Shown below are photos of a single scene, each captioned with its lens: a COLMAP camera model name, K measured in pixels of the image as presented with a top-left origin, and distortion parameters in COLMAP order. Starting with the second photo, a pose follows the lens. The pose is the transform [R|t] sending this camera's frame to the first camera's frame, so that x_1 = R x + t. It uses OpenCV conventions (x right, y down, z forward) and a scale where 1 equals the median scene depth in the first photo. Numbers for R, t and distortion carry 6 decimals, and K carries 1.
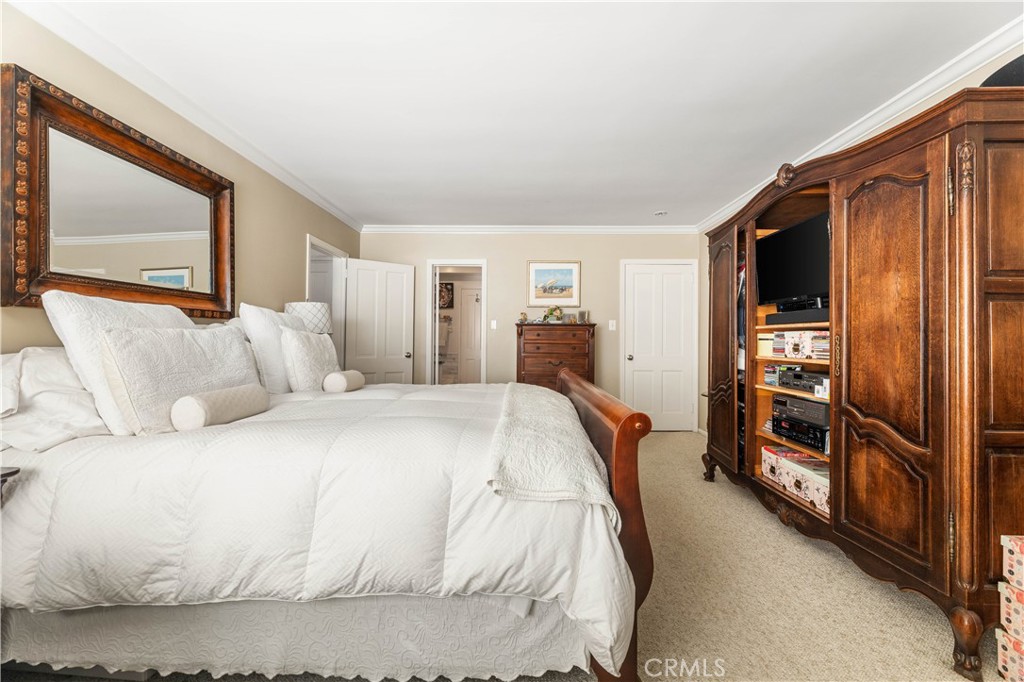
lens RADIAL K [[420.7, 0, 513.0], [0, 420.7, 337.7], [0, 0, 1]] dist [-0.001328, 0.000705]
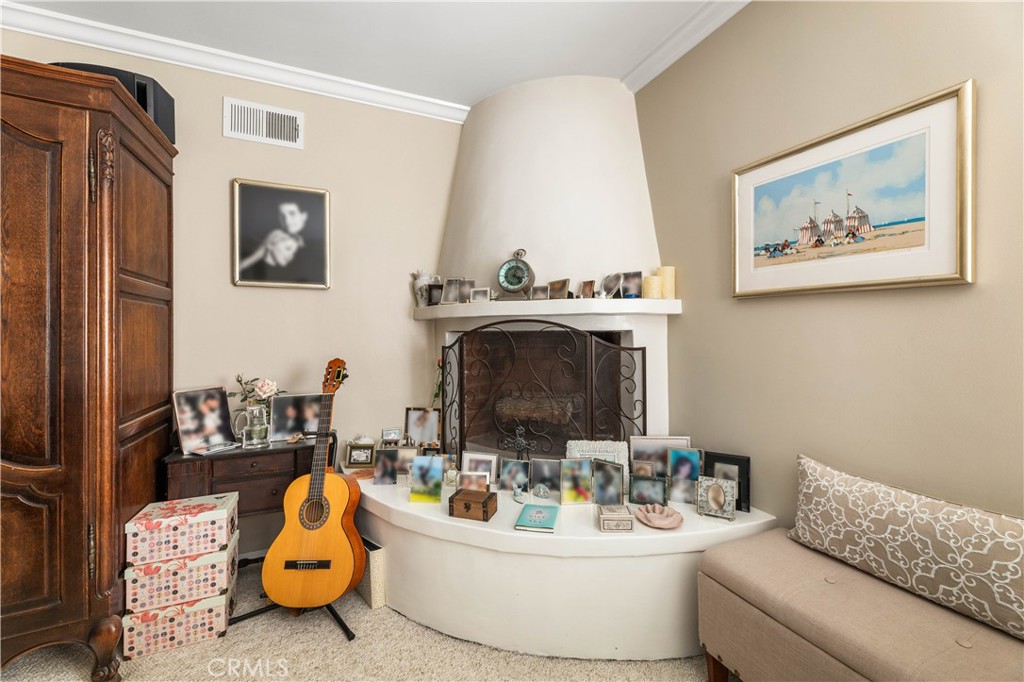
lens RADIAL K [[420.7, 0, 514.3], [0, 420.7, 324.3], [0, 0, 1]] dist [-0.001328, 0.000705]
pose [[-0.419579, 0.011347, 0.907648, -0.175627], [0.003149, 0.999934, -0.011045, -0.008204], [-0.907713, -0.001776, -0.419587, 0.526879]]
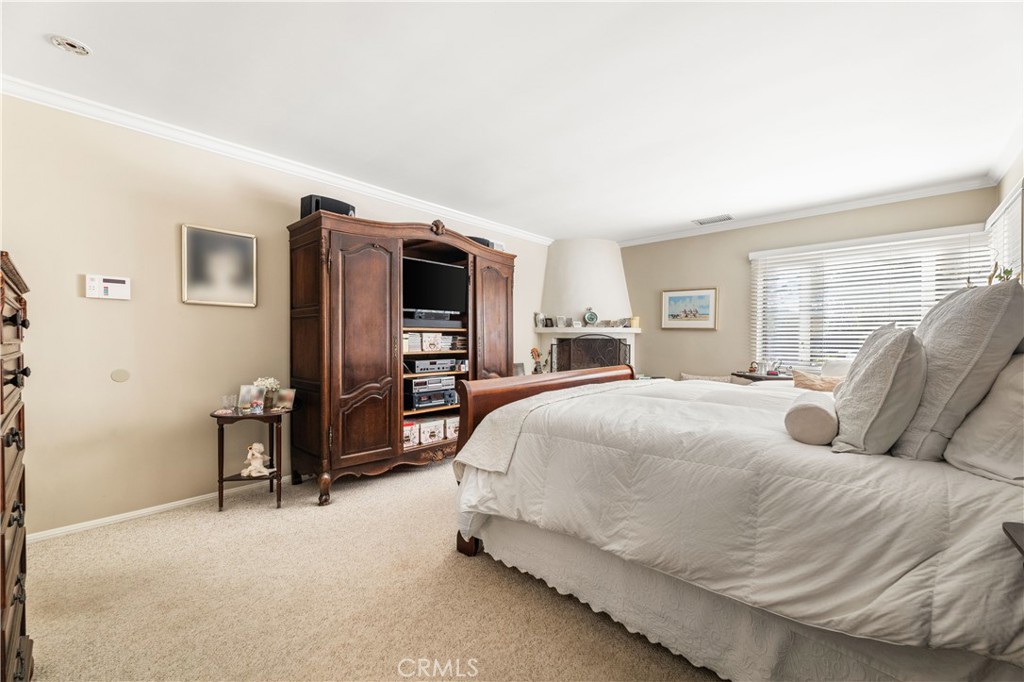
lens RADIAL K [[420.7, 0, 511.6], [0, 420.7, 343.6], [0, 0, 1]] dist [-0.001328, 0.000705]
pose [[-0.747757, -0.019514, 0.663685, -0.876963], [-0.010293, 0.999789, 0.017798, -0.014560], [-0.663892, 0.006477, -0.747800, 3.175800]]
